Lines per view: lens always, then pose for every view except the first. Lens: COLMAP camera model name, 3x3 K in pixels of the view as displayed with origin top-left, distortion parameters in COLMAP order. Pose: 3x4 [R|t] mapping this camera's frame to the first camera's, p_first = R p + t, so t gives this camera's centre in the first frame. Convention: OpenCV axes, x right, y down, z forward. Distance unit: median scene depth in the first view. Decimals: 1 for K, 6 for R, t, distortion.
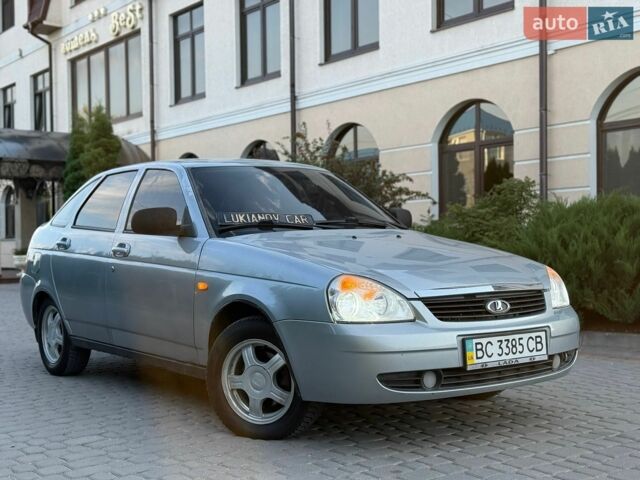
lens RADIAL K [[994.8, 0, 320.0], [0, 994.8, 240.0], [0, 0, 1]] dist [0.188365, -0.132811]
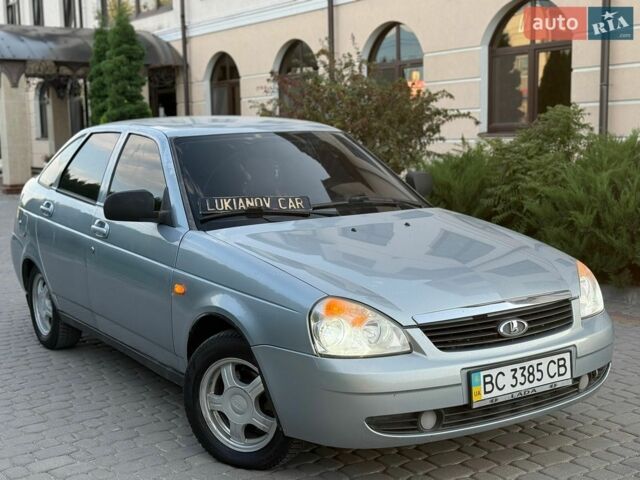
lens RADIAL K [[1000.3, 0, 320.0], [0, 1000.3, 240.0], [0, 0, 1]] dist [0.197019, -0.113385]
pose [[0.997612, 0.000120, -0.069072, 0.059799], [0.009667, 0.989913, 0.141344, -0.107442], [0.068392, -0.141674, 0.987548, 0.122575]]
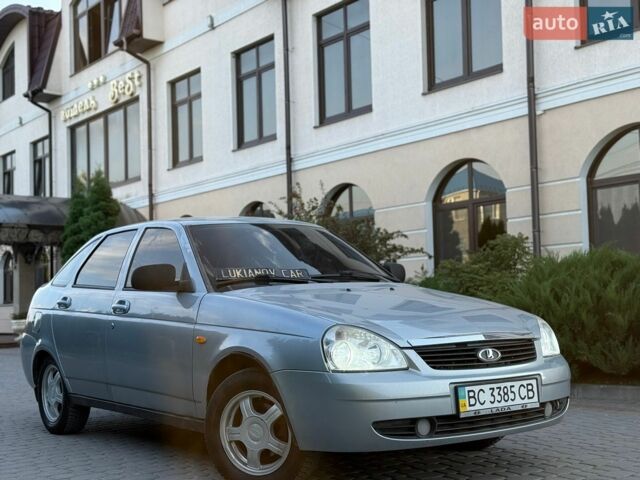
lens RADIAL K [[1000.3, 0, 320.0], [0, 1000.3, 240.0], [0, 0, 1]] dist [0.197019, -0.113385]
pose [[0.999905, -0.013642, 0.001971, 0.003380], [0.013739, 0.997886, -0.063526, 0.010082], [-0.001100, 0.063547, 0.997978, -0.030874]]
